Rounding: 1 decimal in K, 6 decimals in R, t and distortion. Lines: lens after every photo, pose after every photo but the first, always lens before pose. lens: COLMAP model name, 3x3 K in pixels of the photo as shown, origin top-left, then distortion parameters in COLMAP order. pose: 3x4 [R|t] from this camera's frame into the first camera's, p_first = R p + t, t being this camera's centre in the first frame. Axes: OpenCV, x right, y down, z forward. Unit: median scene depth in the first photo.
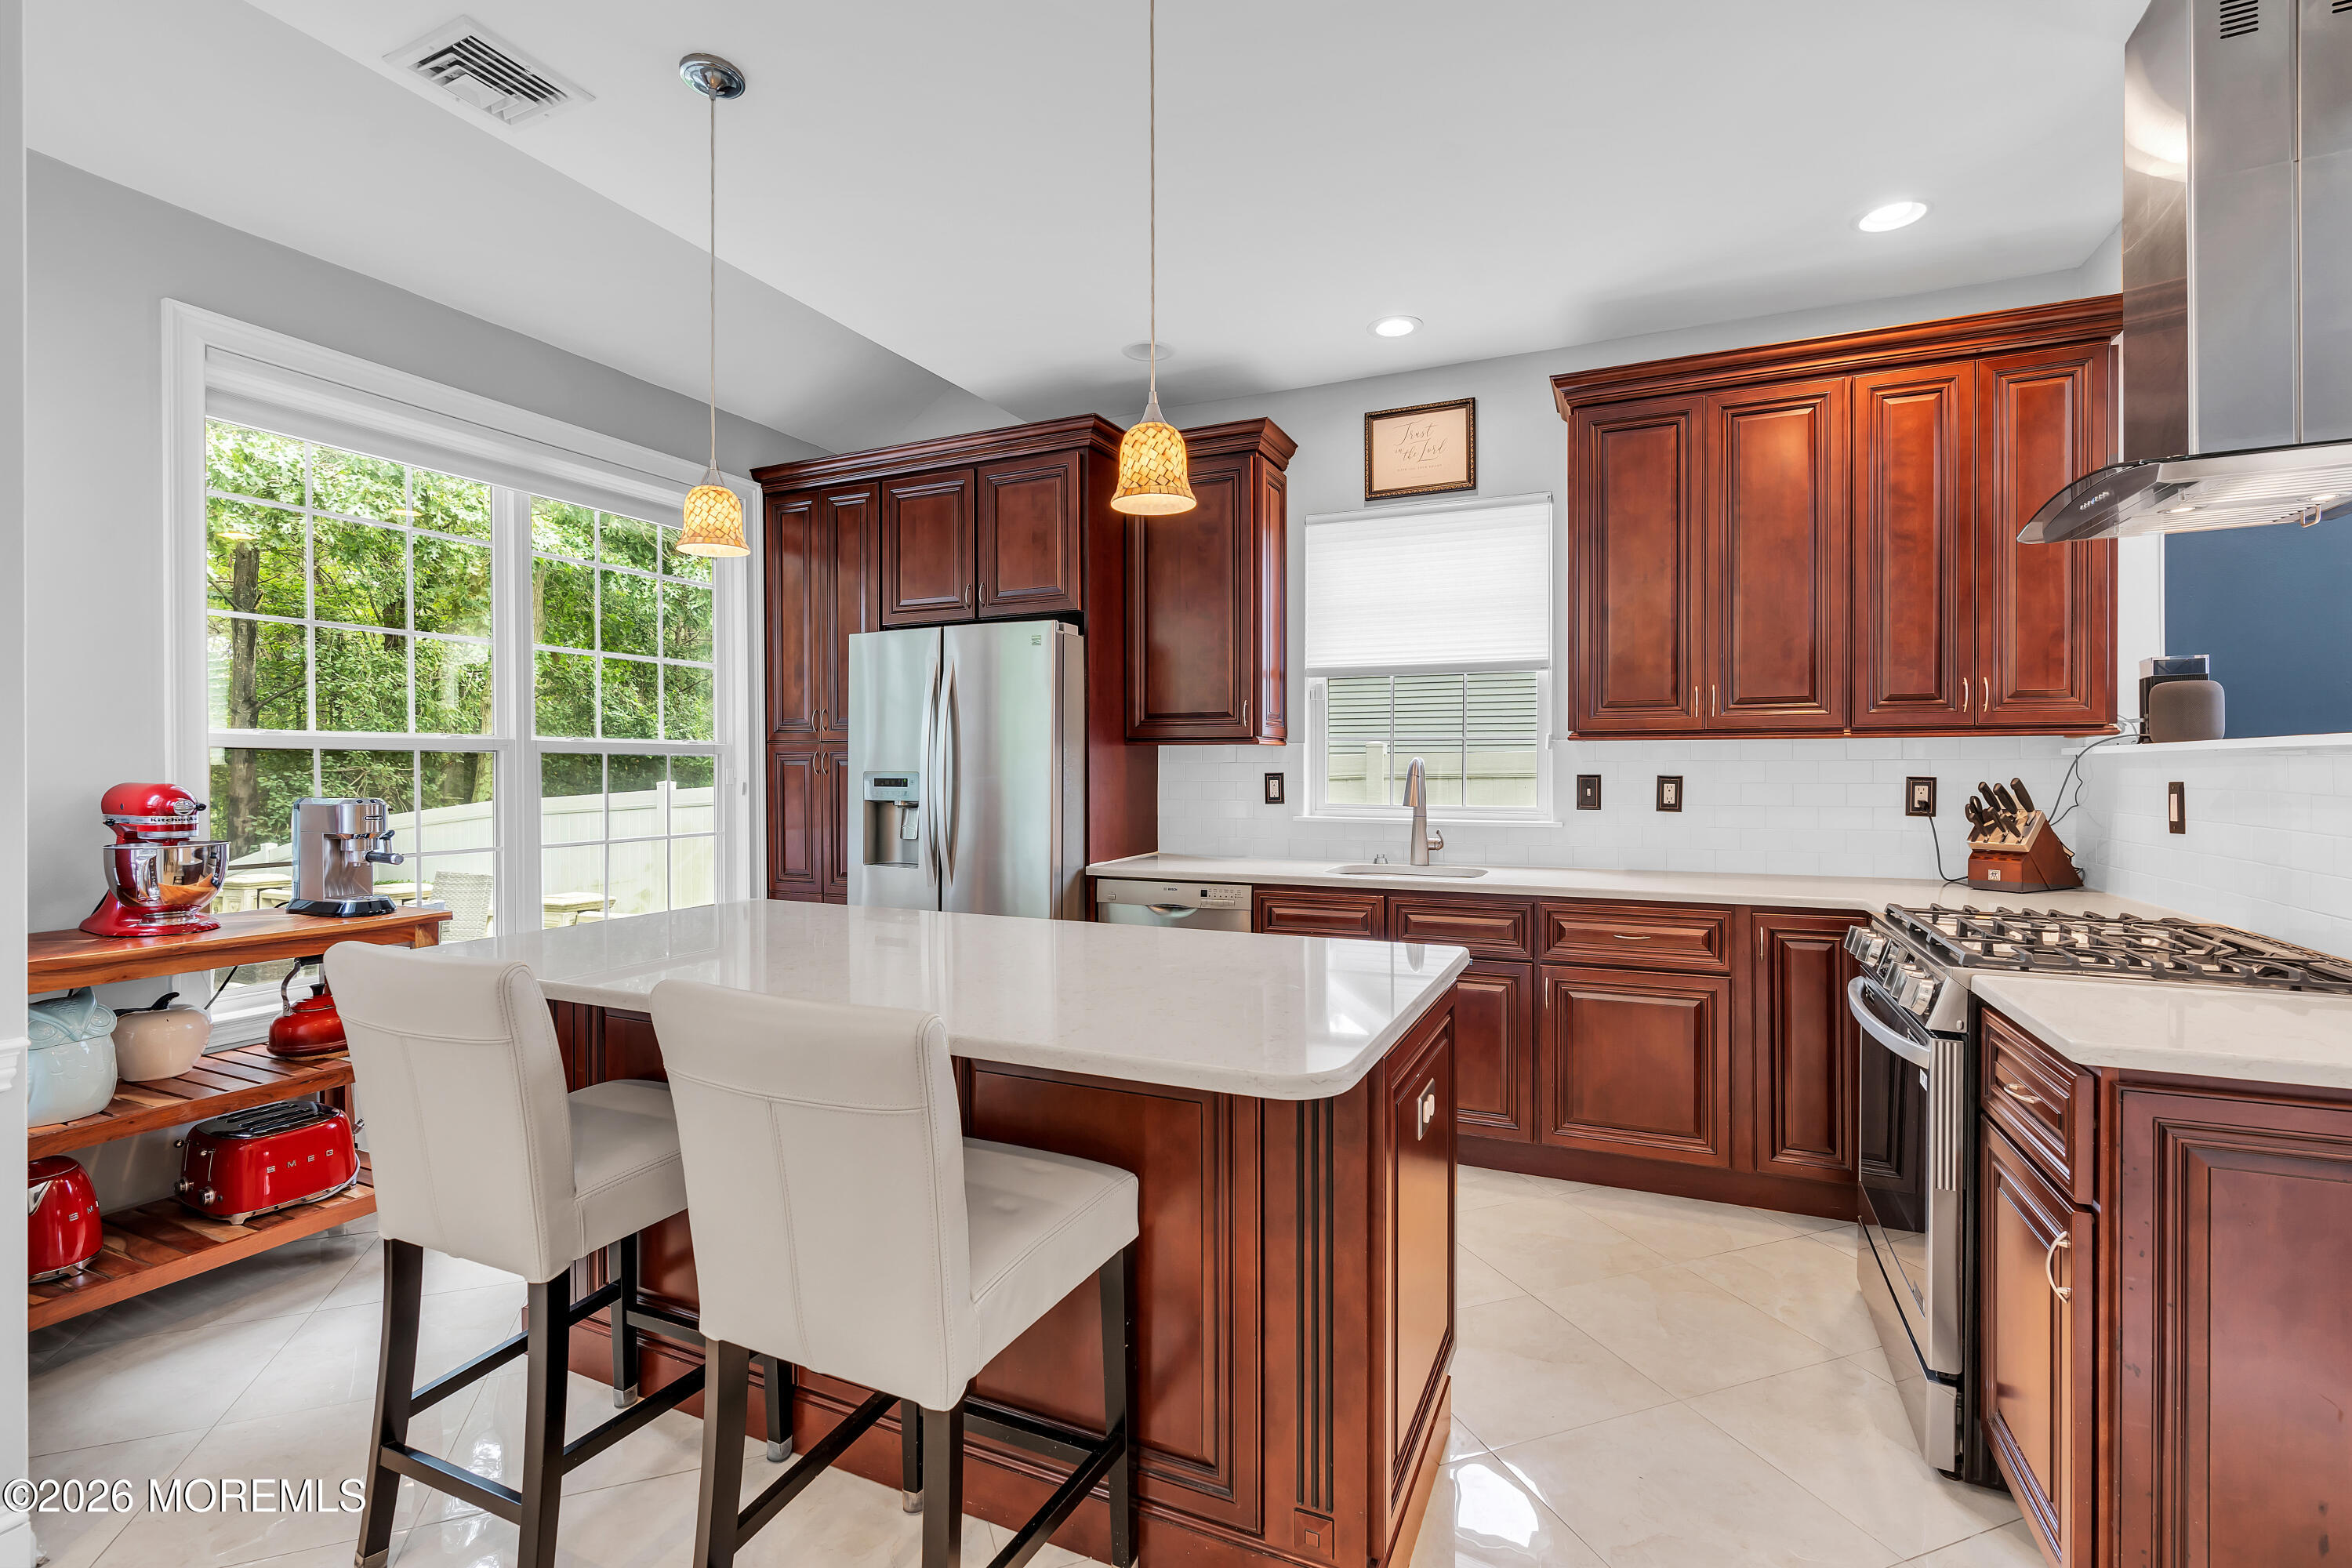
lens RADIAL K [[1067.8, 0, 1173.1], [0, 1067.8, 778.3], [0, 0, 1]] dist [-0.003035, 0.001565]
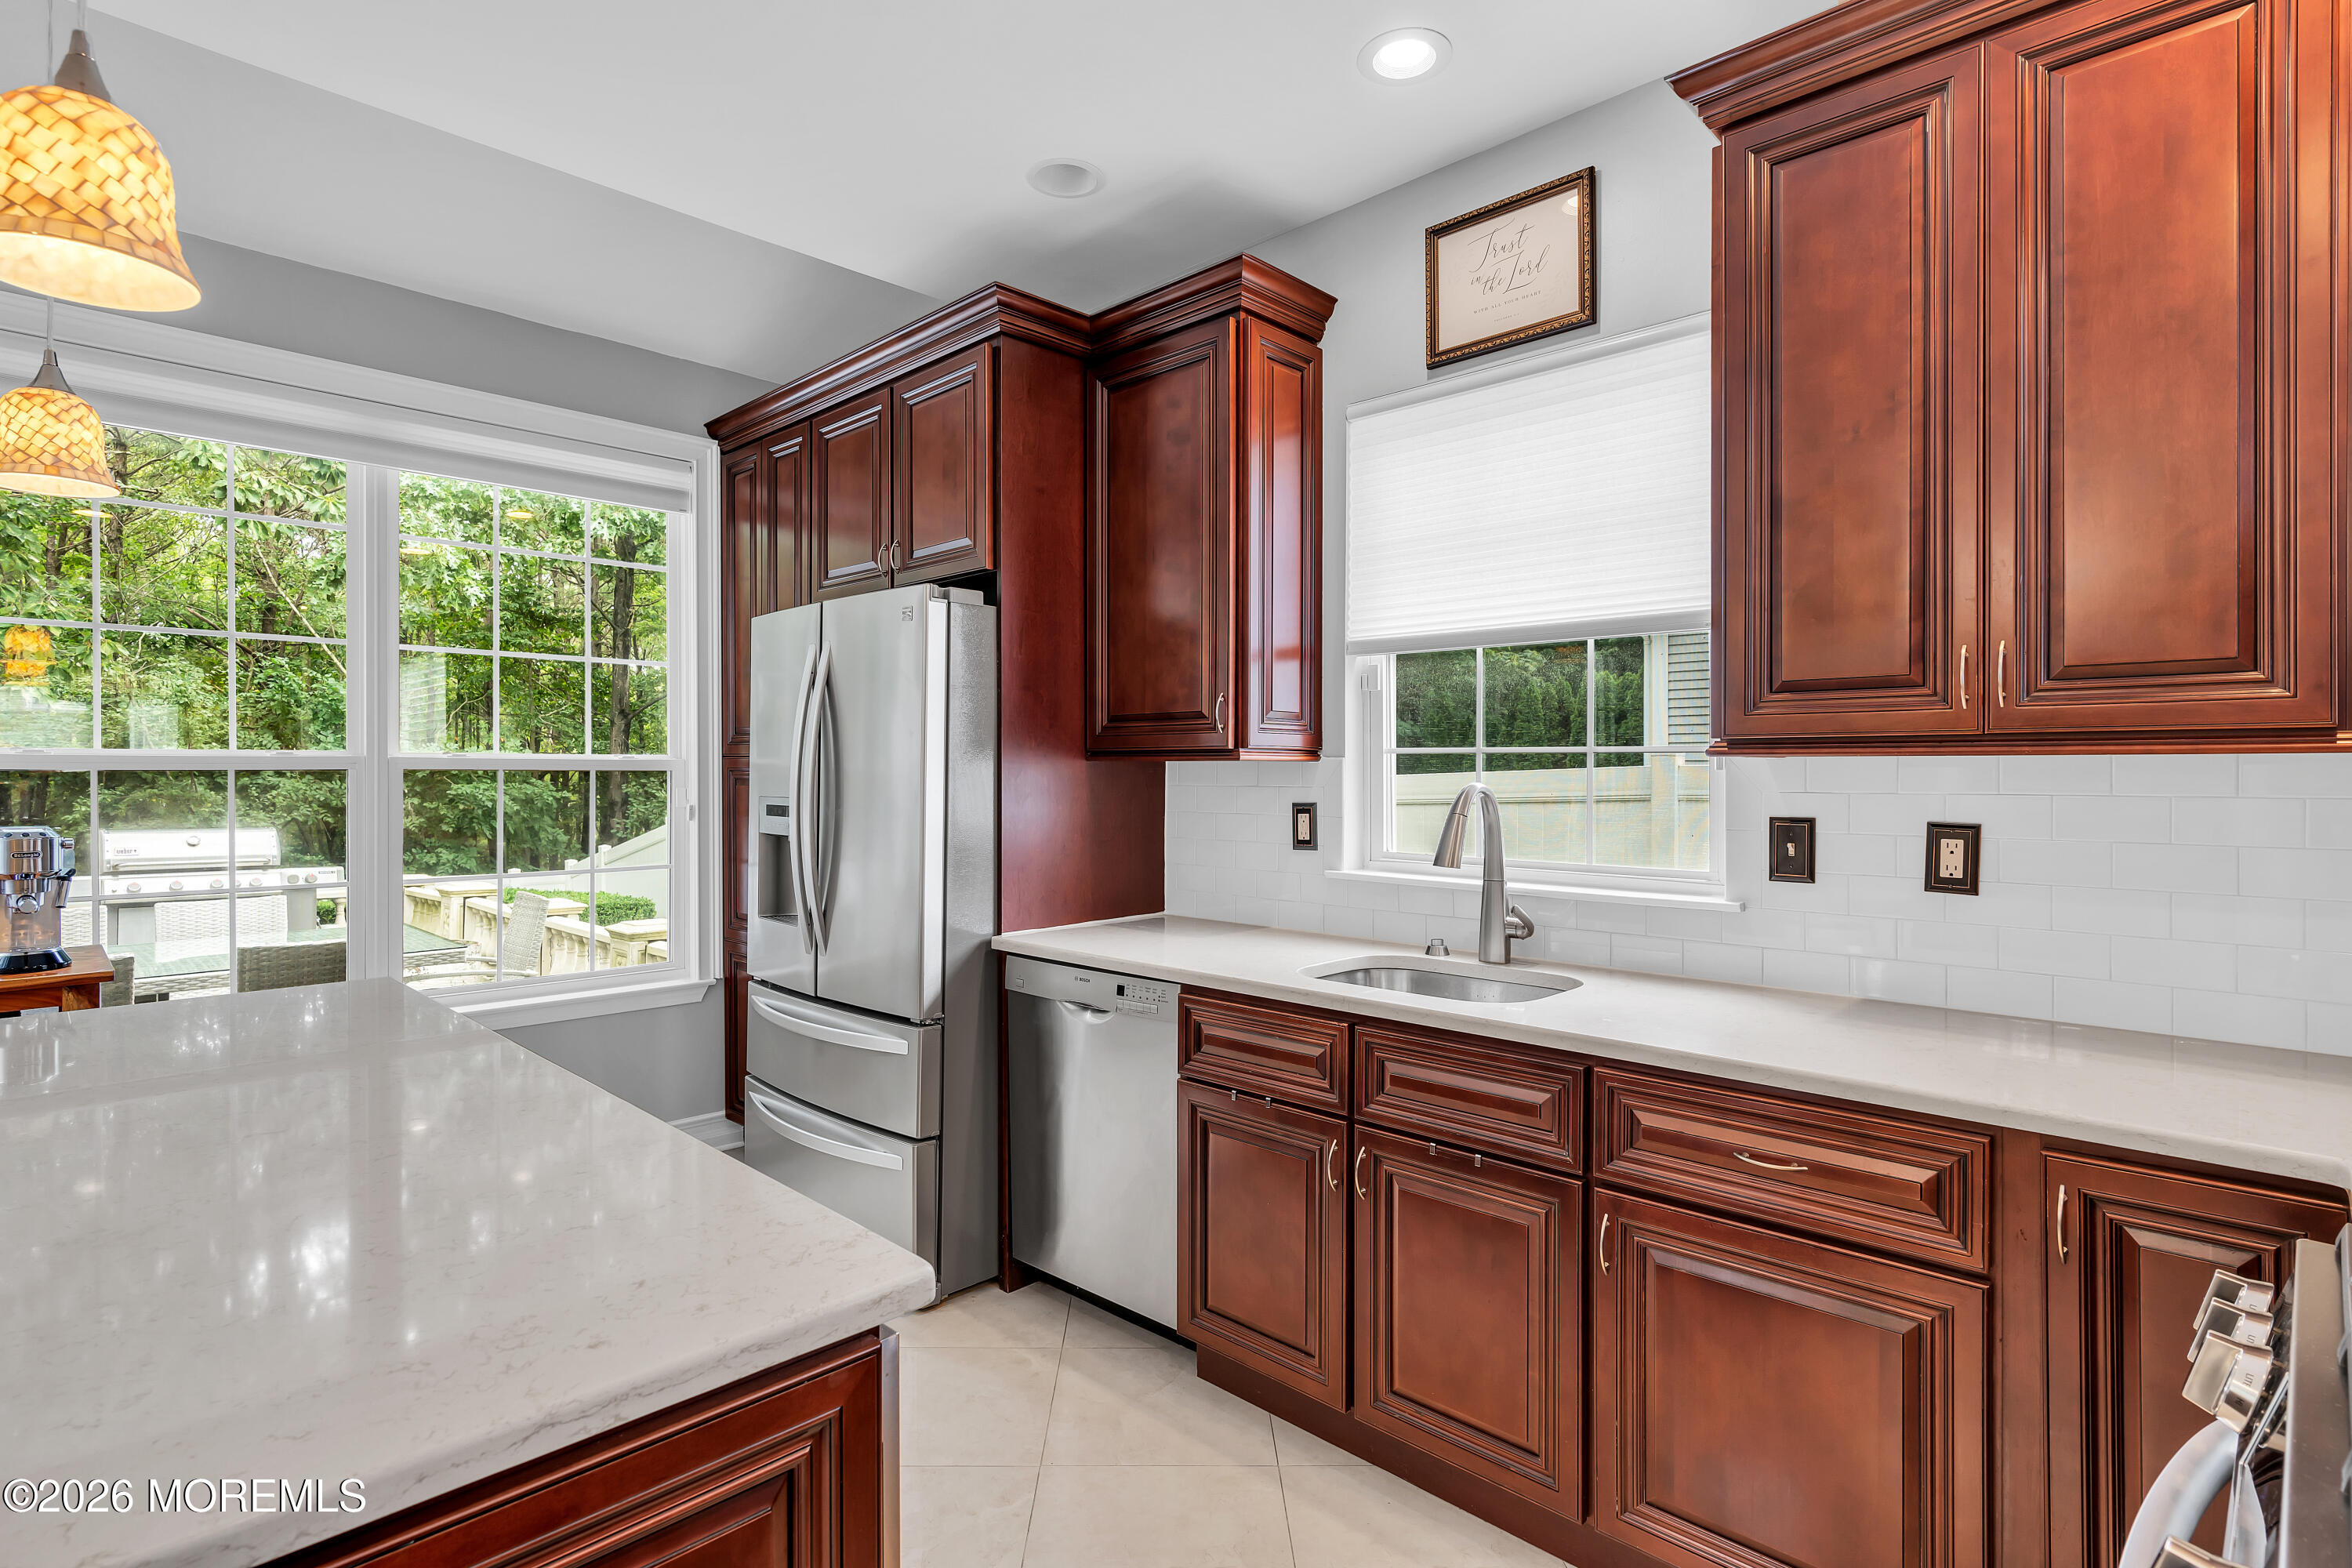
lens RADIAL K [[1158.3, 0, 1168.0], [0, 1158.3, 780.1], [0, 0, 1]] dist [-0.004277, -0.000972]
pose [[0.939366, 0.005661, -0.342870, 0.291724], [-0.007063, 0.999971, -0.002840, -0.018390], [0.342844, 0.005089, 0.939379, 0.338315]]
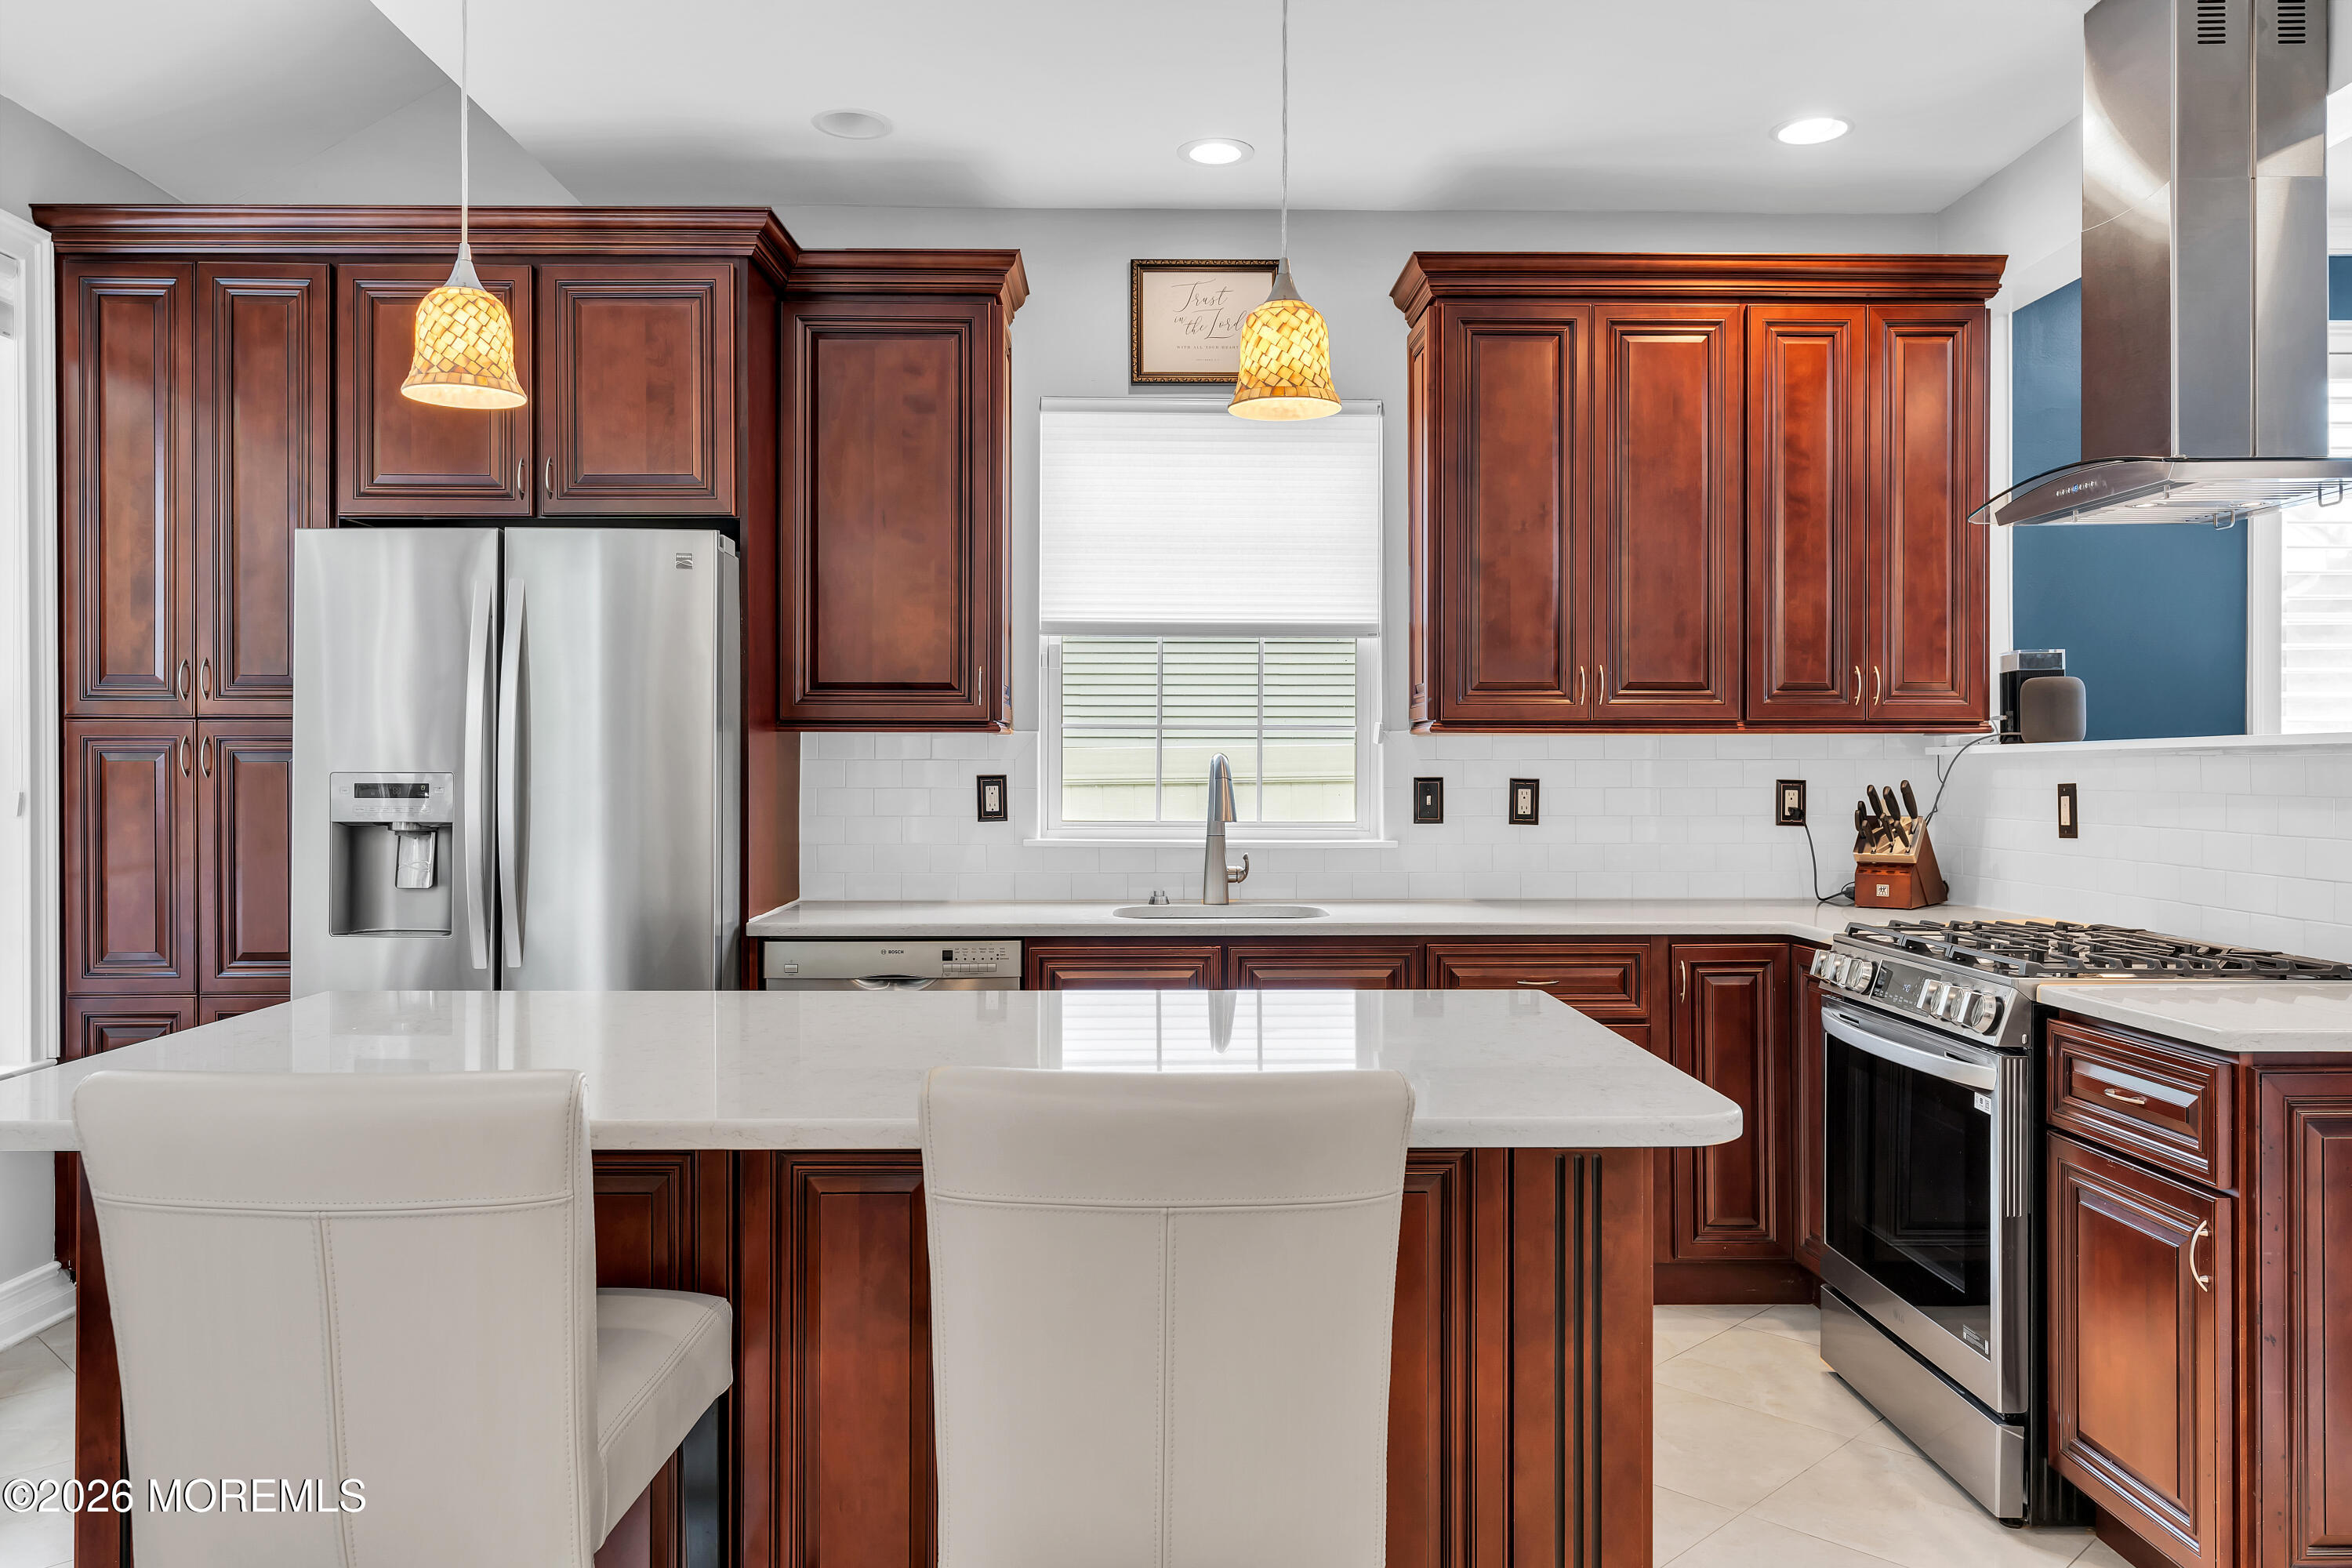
lens RADIAL K [[1706.2, 0, 1183.6], [0, 1706.2, 778.4], [0, 0, 1]] dist [0.002062, 0.007160]
pose [[0.902408, 0.000411, 0.430882, -0.289865], [0.002377, 0.999980, -0.005933, 0.004091], [-0.430876, 0.006378, 0.902389, -0.021025]]
